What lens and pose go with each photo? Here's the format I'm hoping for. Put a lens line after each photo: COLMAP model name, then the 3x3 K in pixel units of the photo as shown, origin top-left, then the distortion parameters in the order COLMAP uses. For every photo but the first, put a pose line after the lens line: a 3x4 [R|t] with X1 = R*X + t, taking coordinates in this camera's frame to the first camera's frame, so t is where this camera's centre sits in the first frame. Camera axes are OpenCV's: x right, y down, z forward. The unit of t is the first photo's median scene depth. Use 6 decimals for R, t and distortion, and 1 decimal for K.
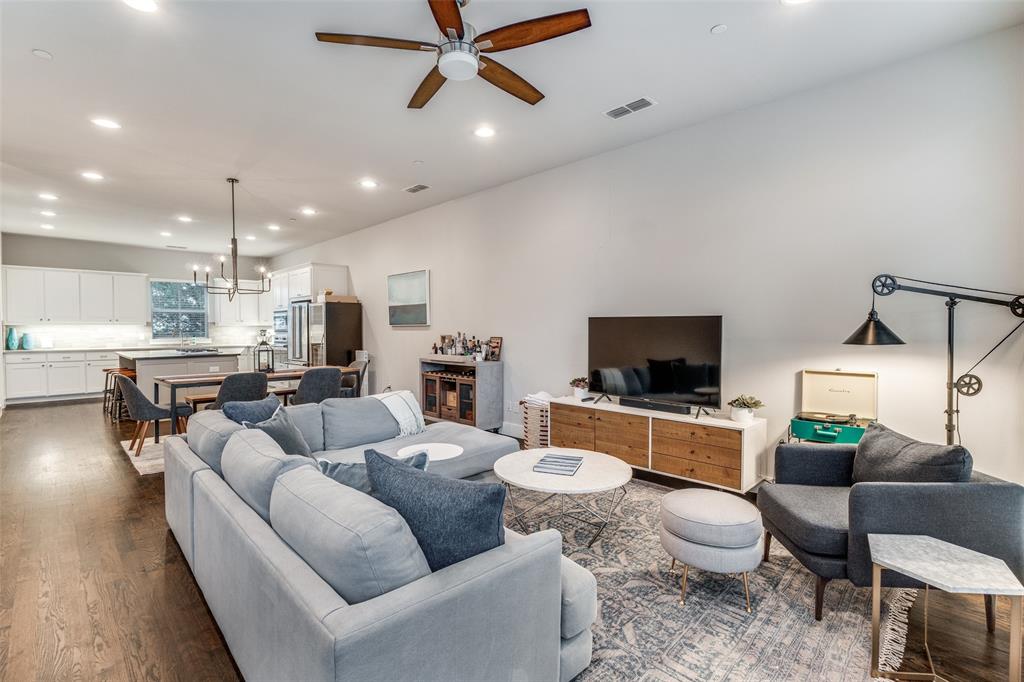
lens RADIAL K [[469.4, 0, 506.1], [0, 469.4, 339.4], [0, 0, 1]] dist [-0.005395, 0.000307]
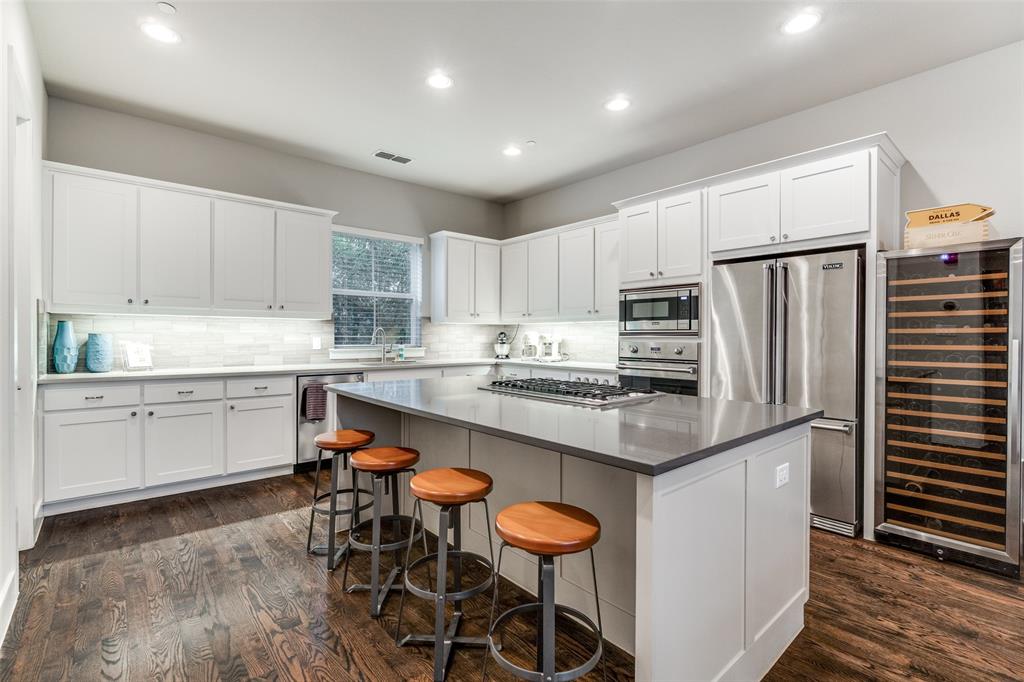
lens RADIAL K [[469.4, 0, 506.1], [0, 469.4, 335.6], [0, 0, 1]] dist [-0.005395, 0.000307]
pose [[0.998005, 0.006506, -0.062798, -0.641142], [-0.008123, 0.999641, -0.025518, -0.003313], [0.062609, 0.025977, 0.997700, 0.611492]]
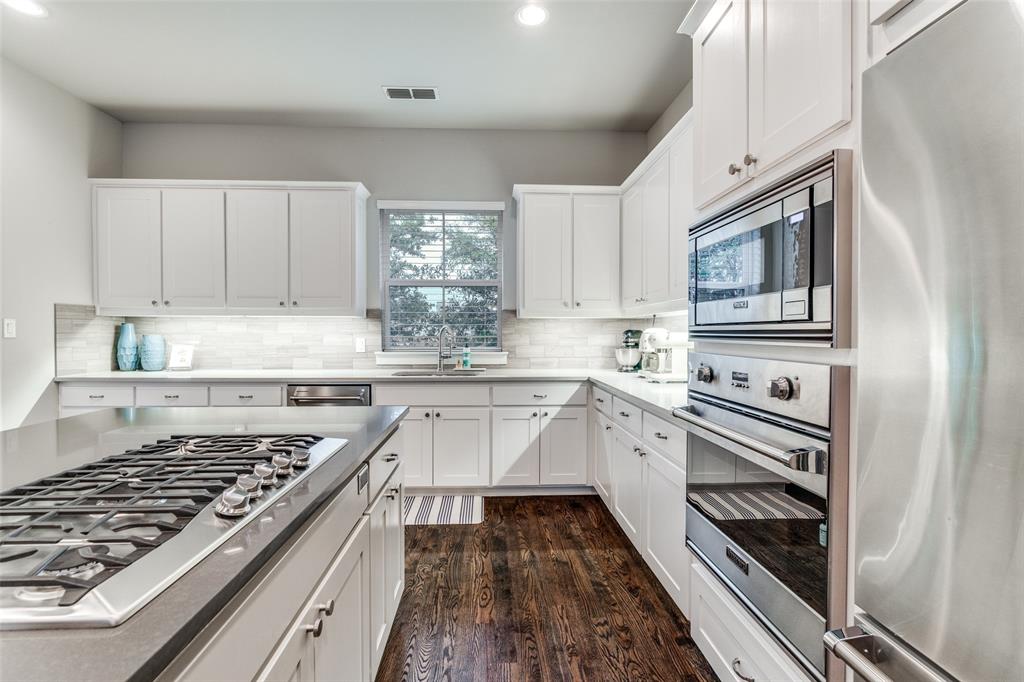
lens RADIAL K [[469.4, 0, 517.6], [0, 469.4, 336.3], [0, 0, 1]] dist [-0.005395, 0.000307]
pose [[0.754801, 0.009072, -0.655891, -0.472622], [-0.019528, 0.999772, -0.008645, -0.014477], [0.655663, 0.019334, 0.754806, 0.908616]]
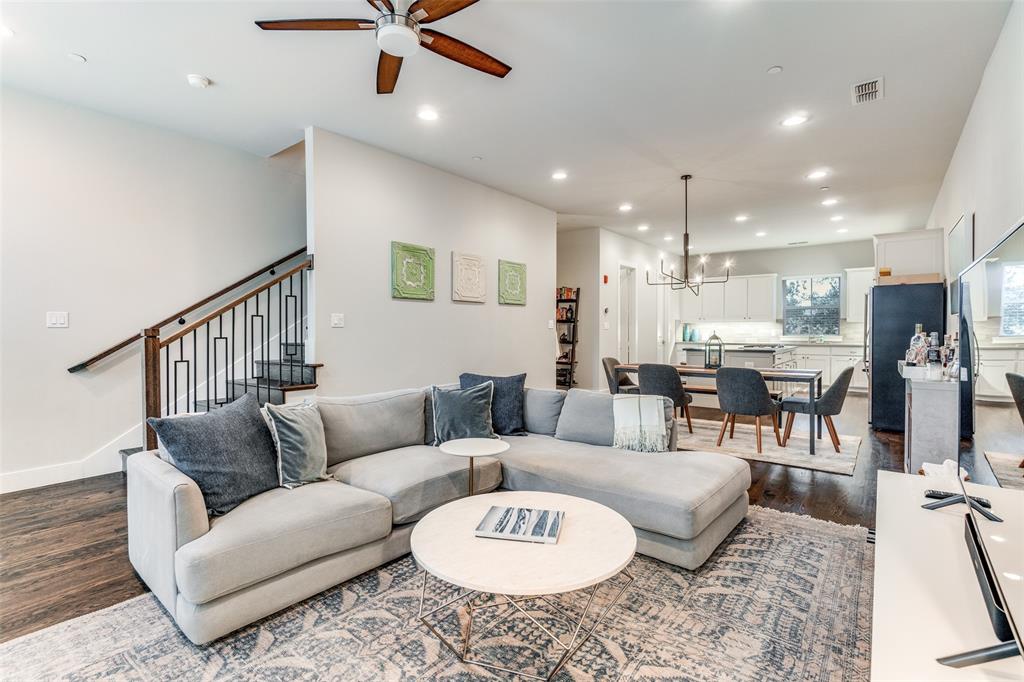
lens RADIAL K [[469.4, 0, 504.5], [0, 469.4, 338.4], [0, 0, 1]] dist [-0.005395, 0.000307]
pose [[0.117976, 0.017951, -0.992854, 0.247692], [-0.021805, 0.999642, 0.015483, 0.003630], [0.992777, 0.019823, 0.118325, 0.306772]]
